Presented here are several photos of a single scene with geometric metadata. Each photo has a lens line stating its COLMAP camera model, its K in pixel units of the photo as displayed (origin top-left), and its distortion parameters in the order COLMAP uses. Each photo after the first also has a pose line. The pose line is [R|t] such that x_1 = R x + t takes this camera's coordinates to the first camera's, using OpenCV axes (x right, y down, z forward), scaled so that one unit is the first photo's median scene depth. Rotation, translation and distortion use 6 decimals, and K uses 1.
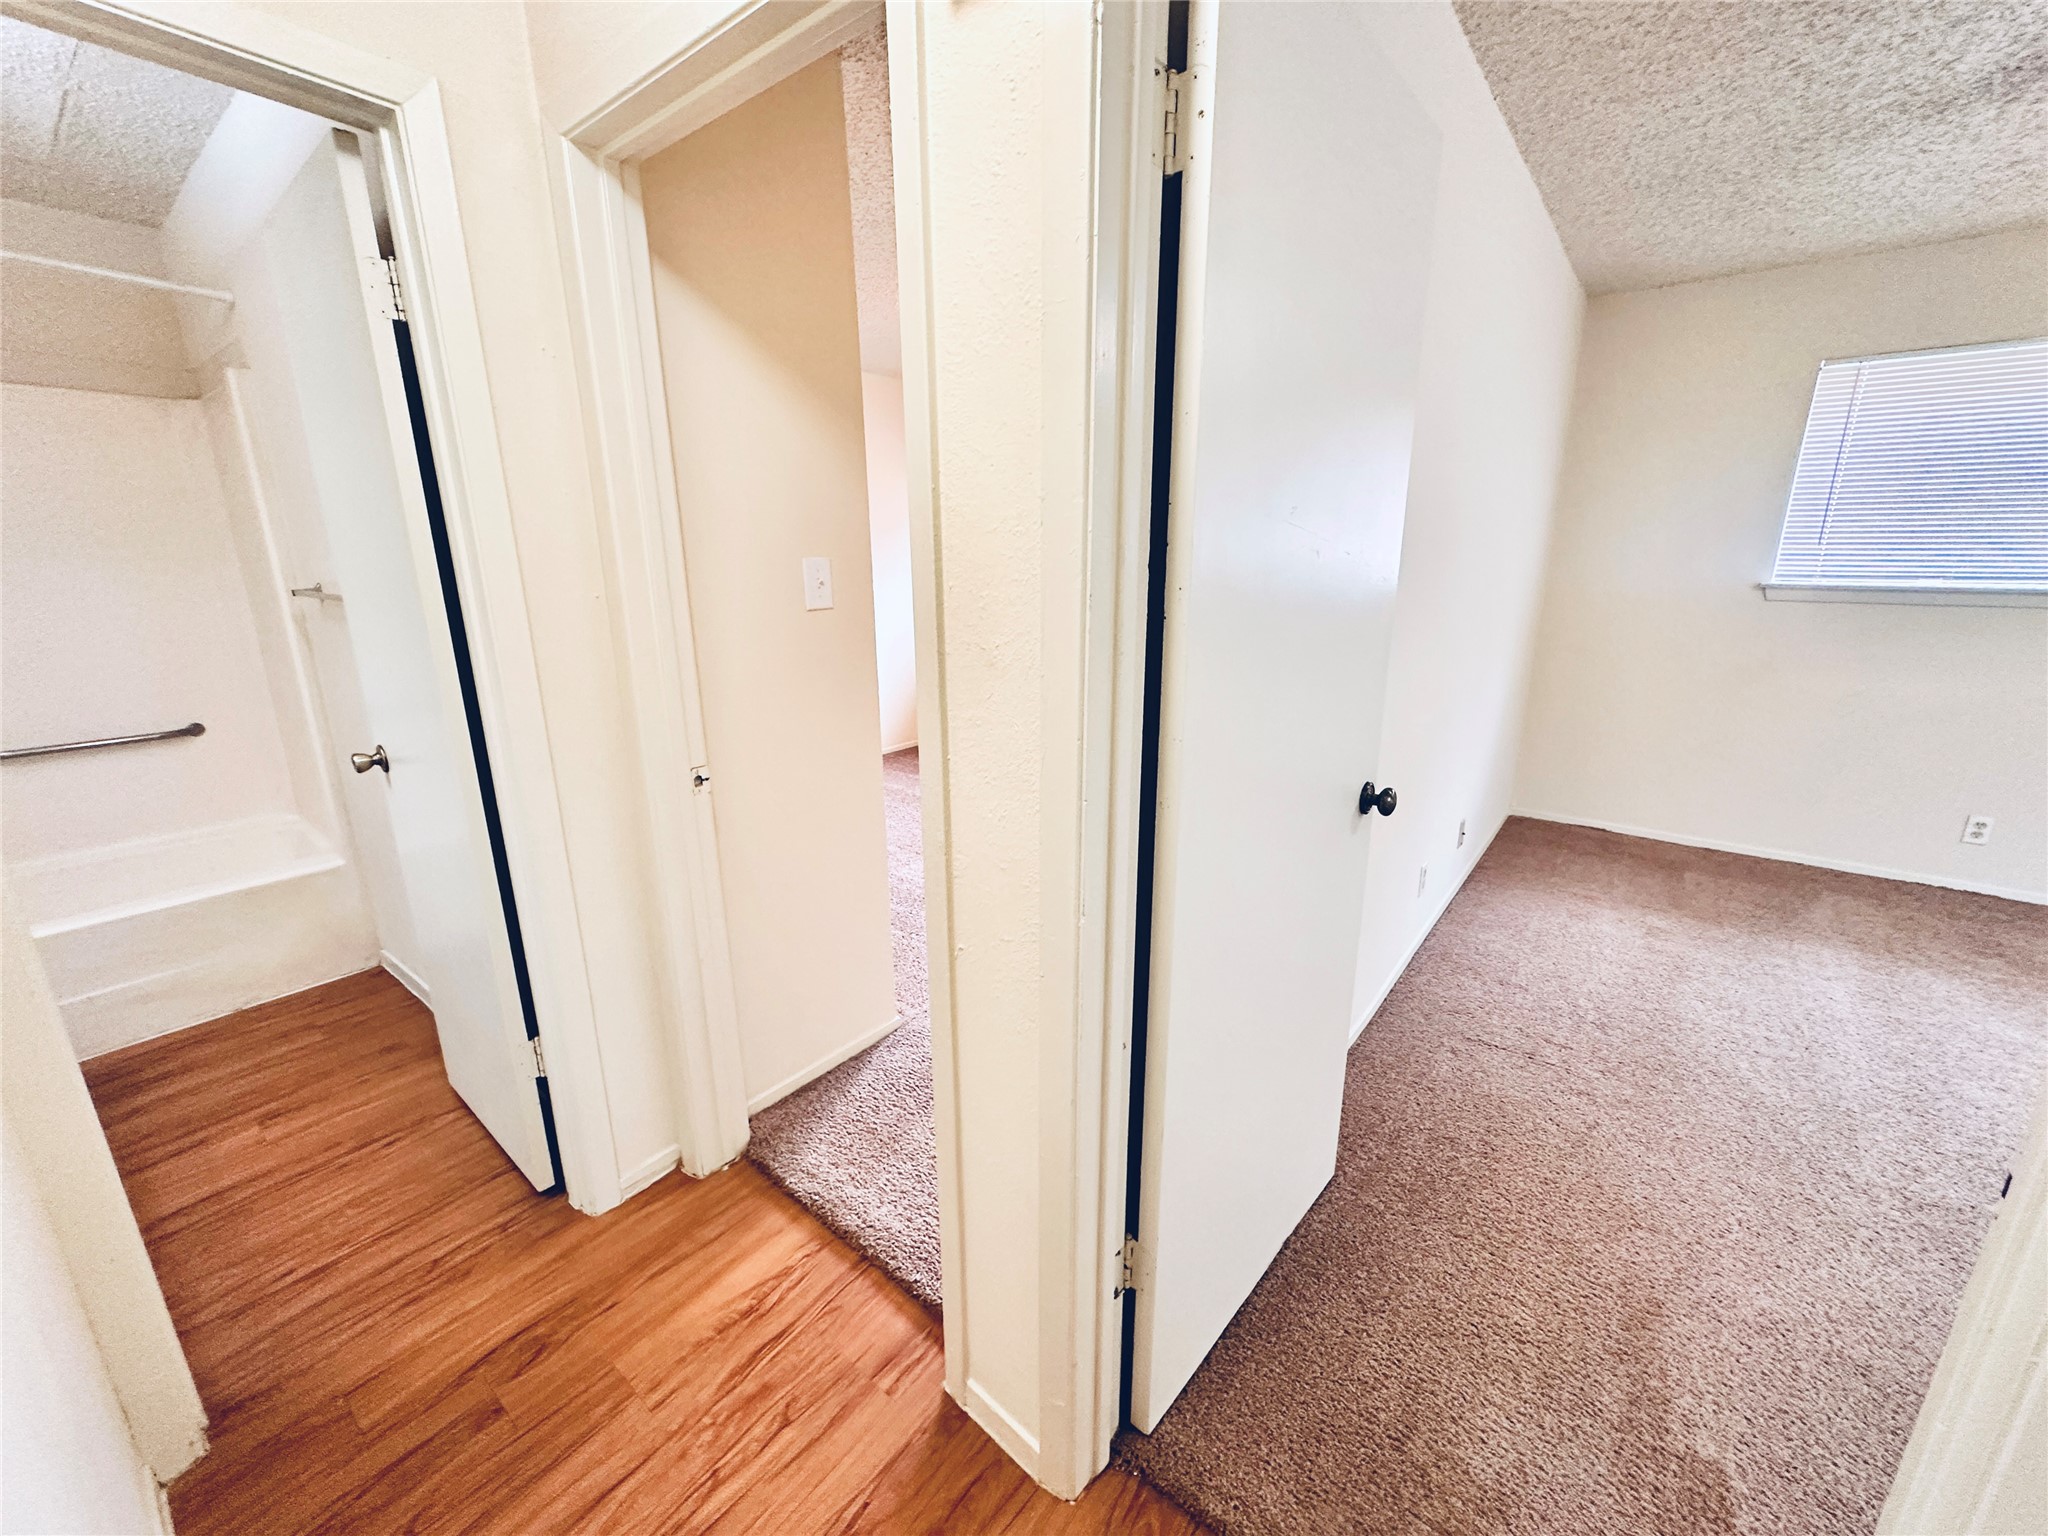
lens RADIAL K [[814.4, 0, 1024.0], [0, 814.4, 768.0], [0, 0, 1]] dist [0.000264, 0.000326]
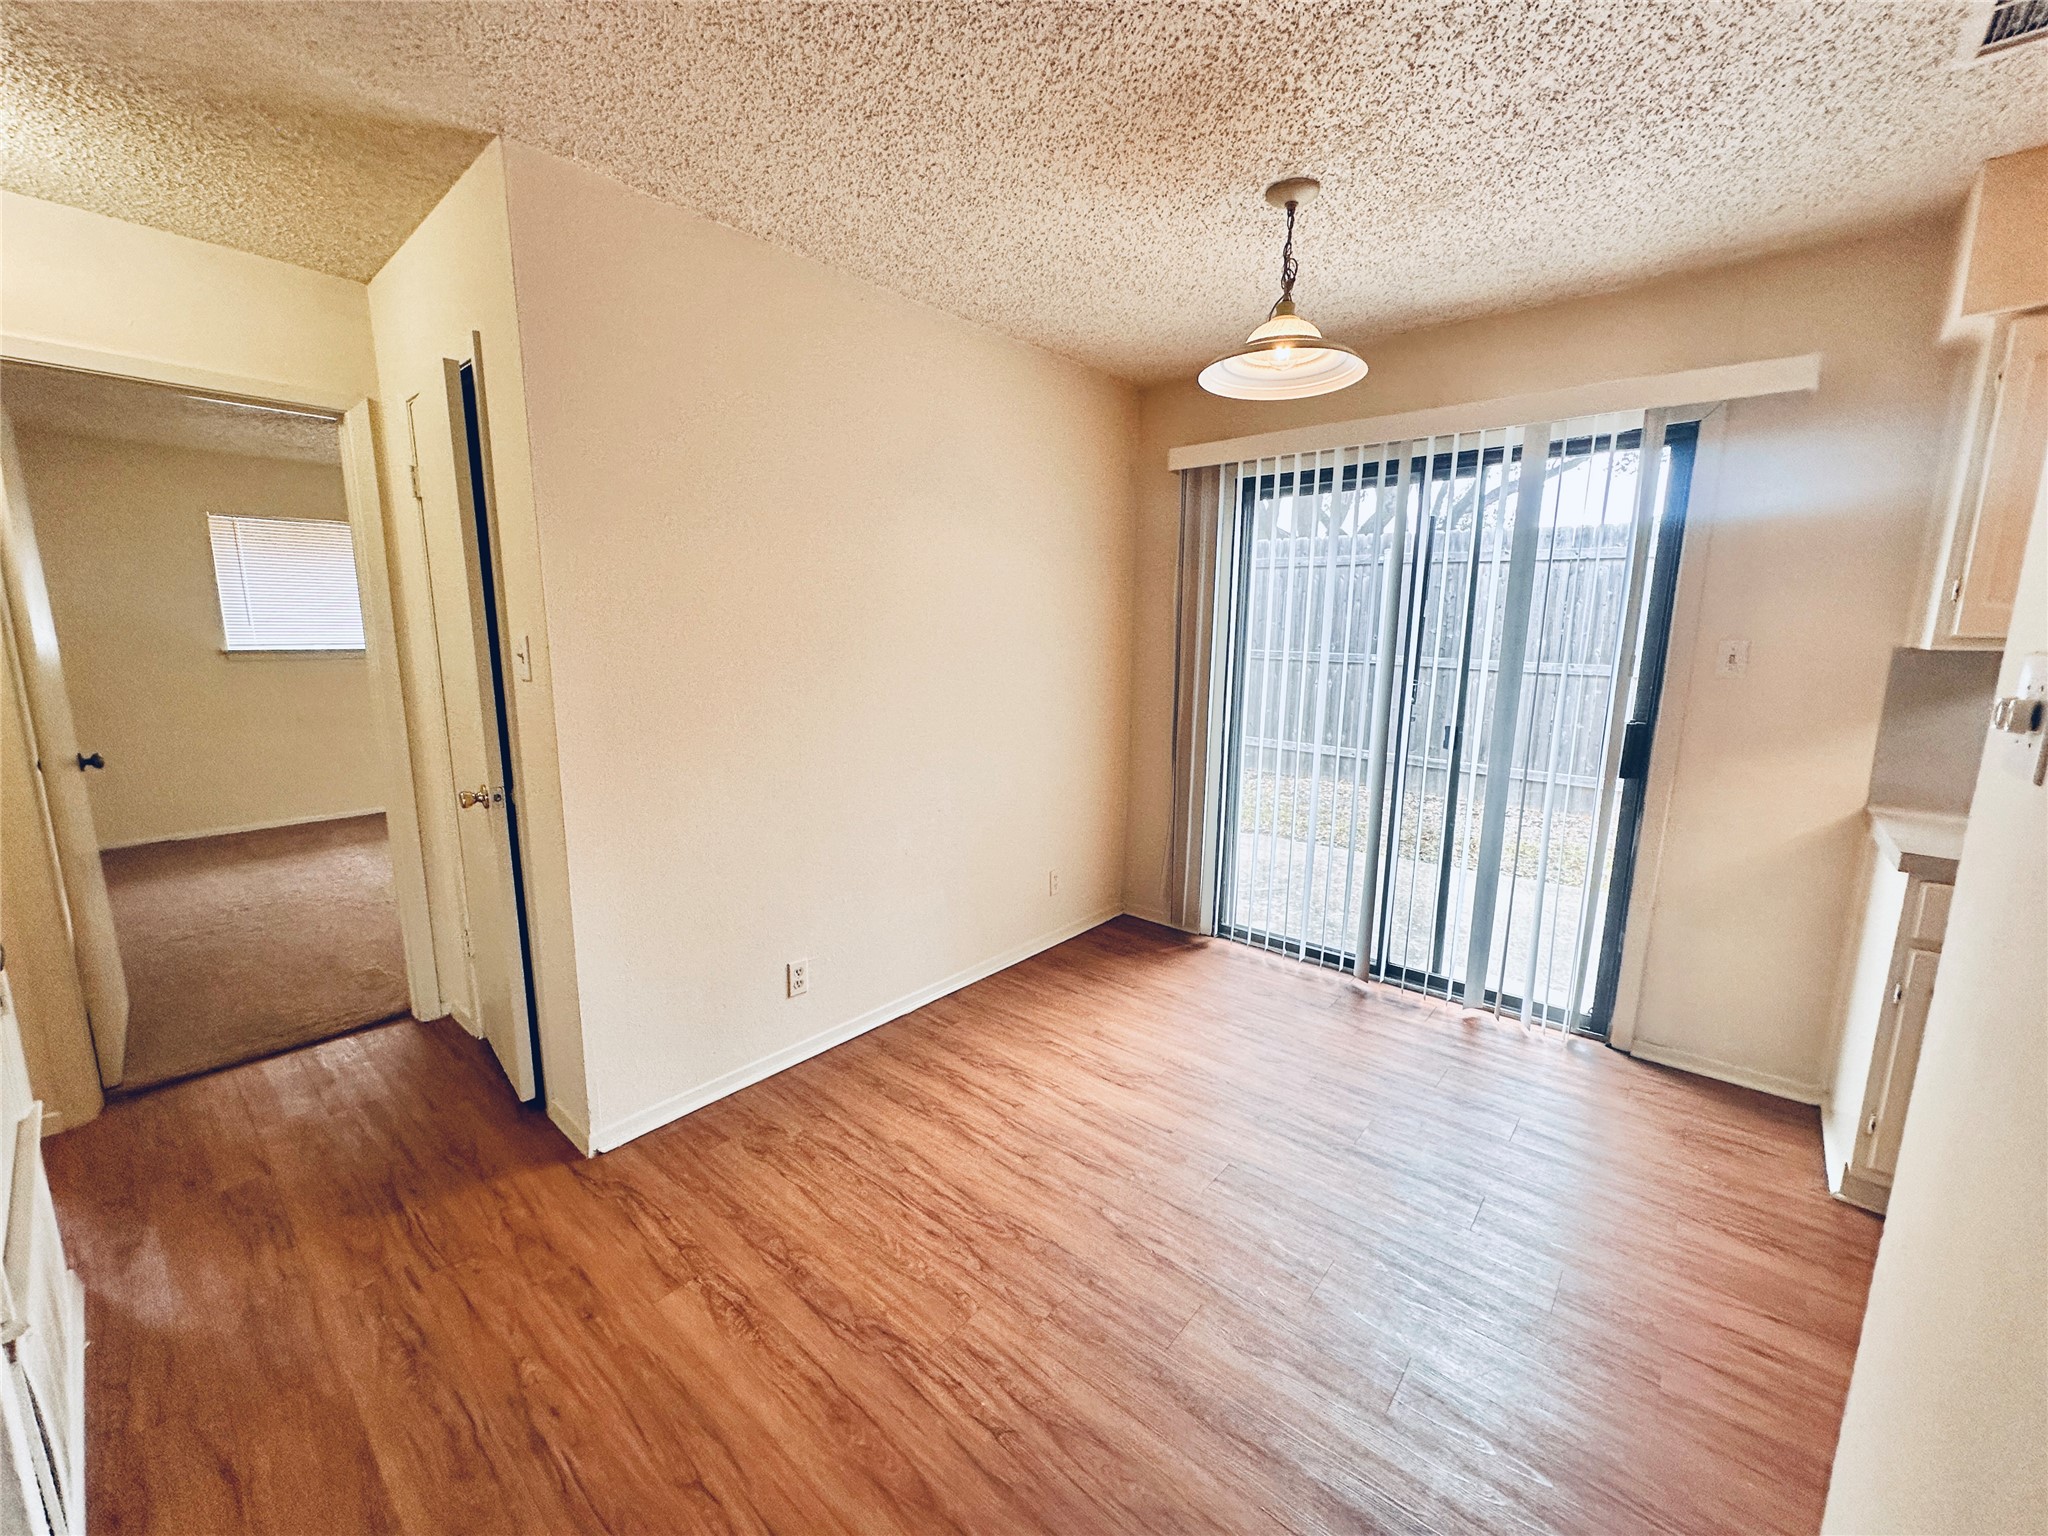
lens RADIAL K [[816.4, 0, 1020.6], [0, 816.4, 771.2], [0, 0, 1]] dist [0.001921, 0.000311]
pose [[0.048230, -0.163986, 0.985283, -1.078849], [0.253846, 0.956056, 0.146696, 0.273684], [-0.966041, 0.243035, 0.087738, -0.988033]]
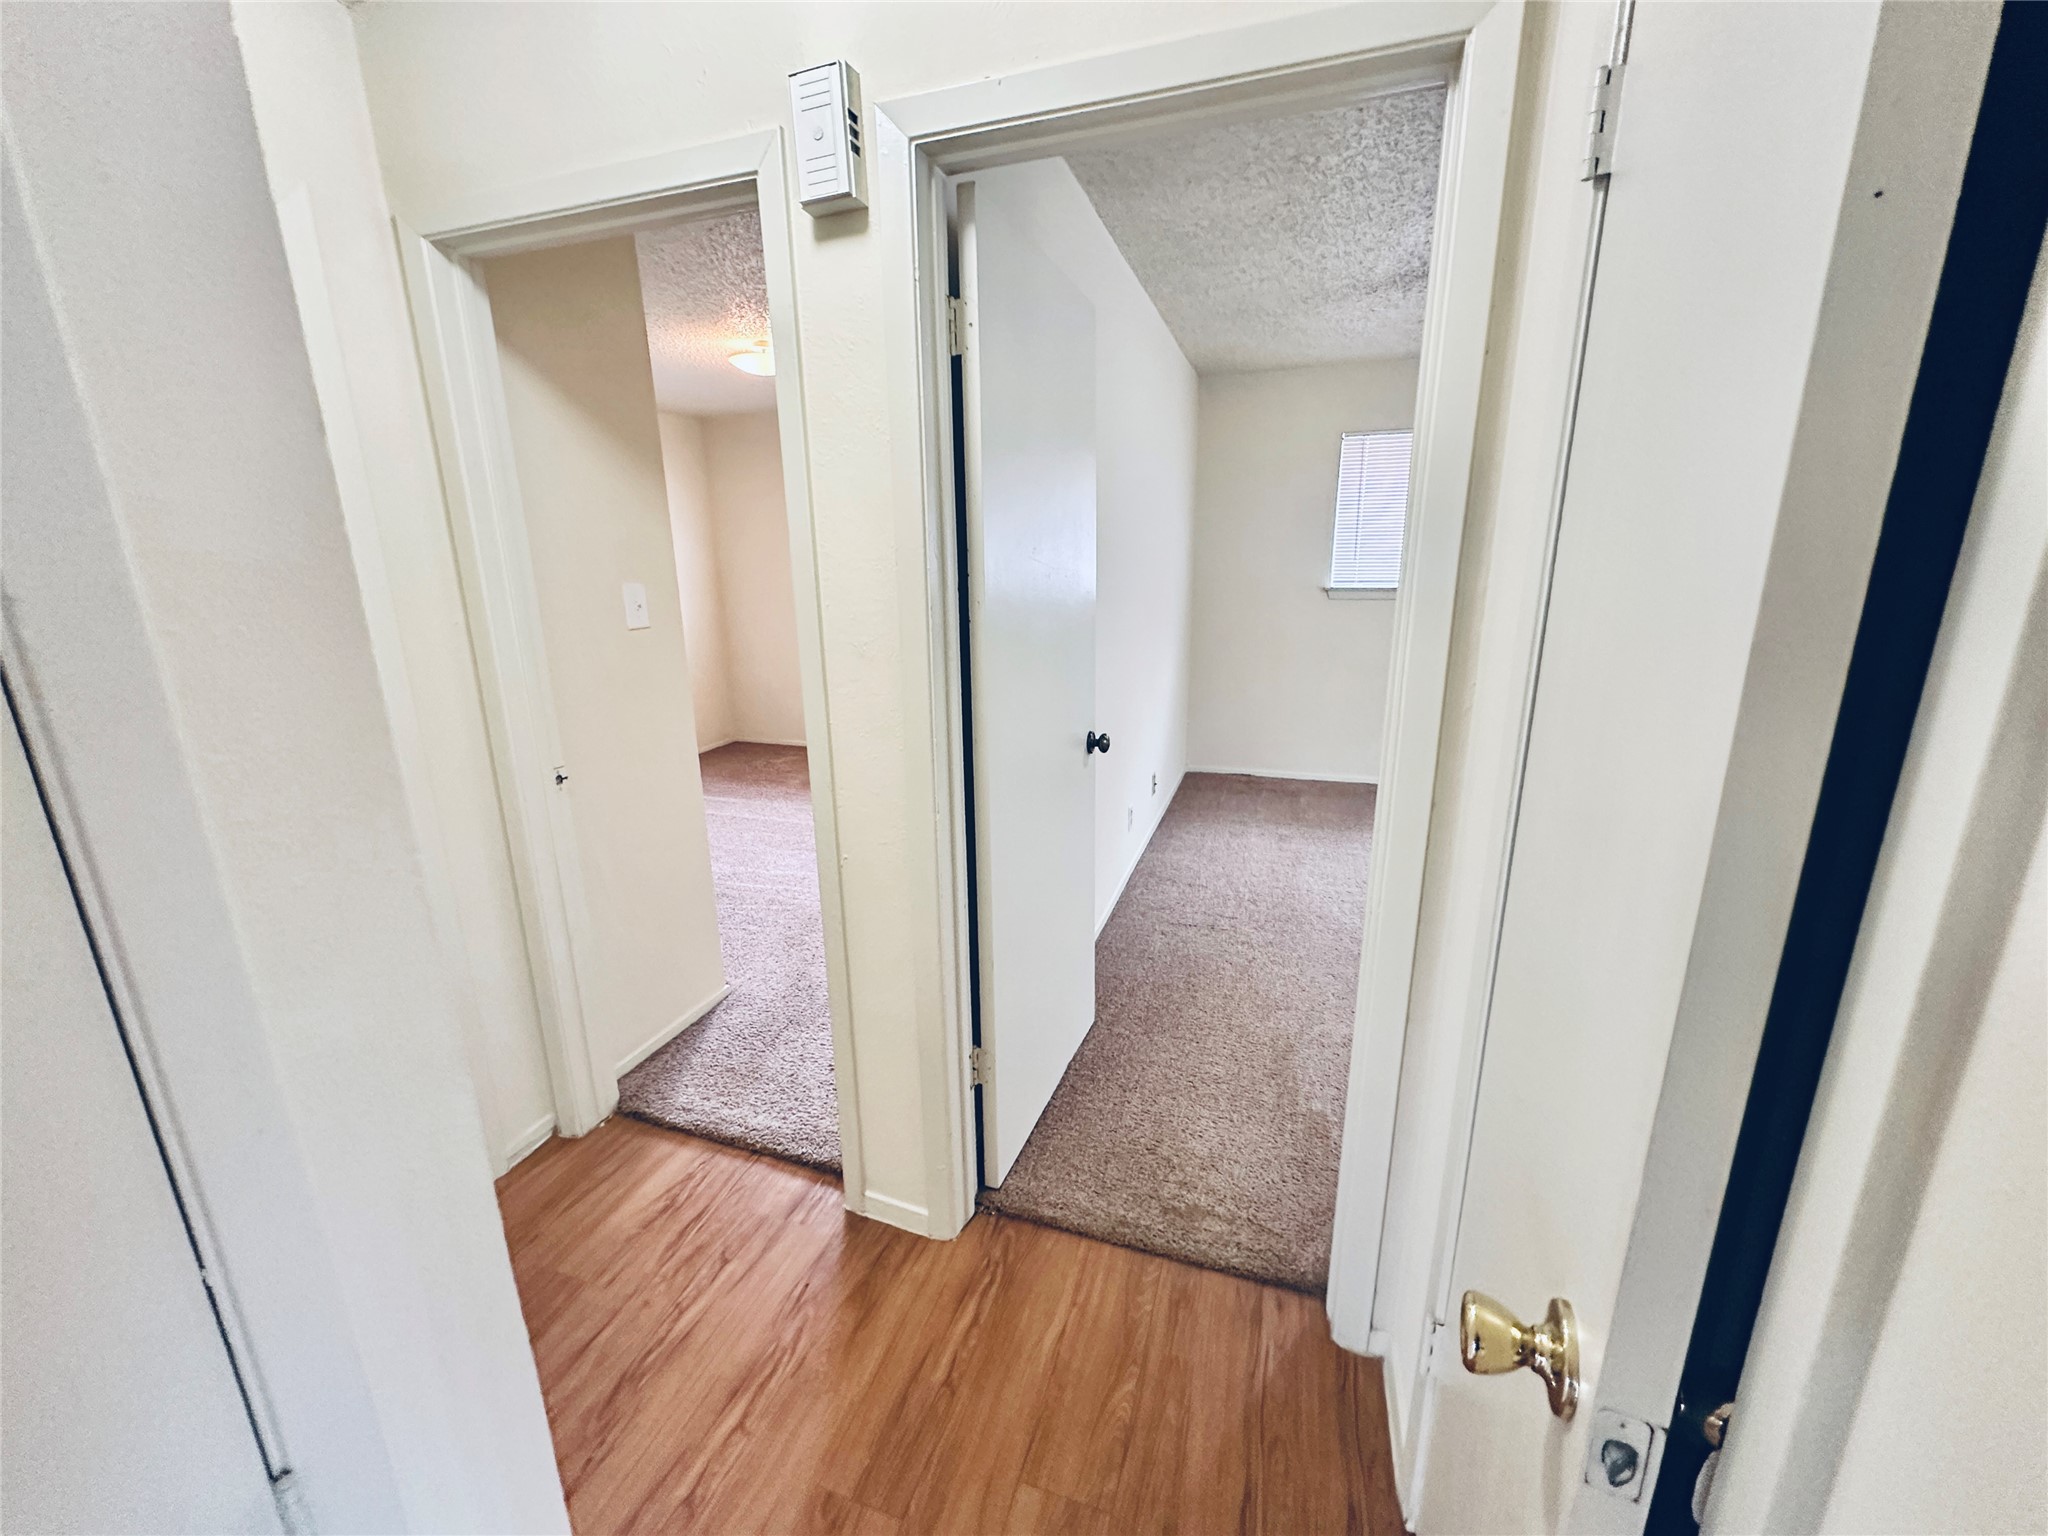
lens RADIAL K [[816.4, 0, 1020.6], [0, 816.4, 771.2], [0, 0, 1]] dist [0.001921, 0.000311]
pose [[0.940288, -0.094770, 0.326921, -0.162279], [0.098896, 0.995090, 0.004022, 0.063822], [-0.325697, 0.028550, 0.945043, -0.304065]]
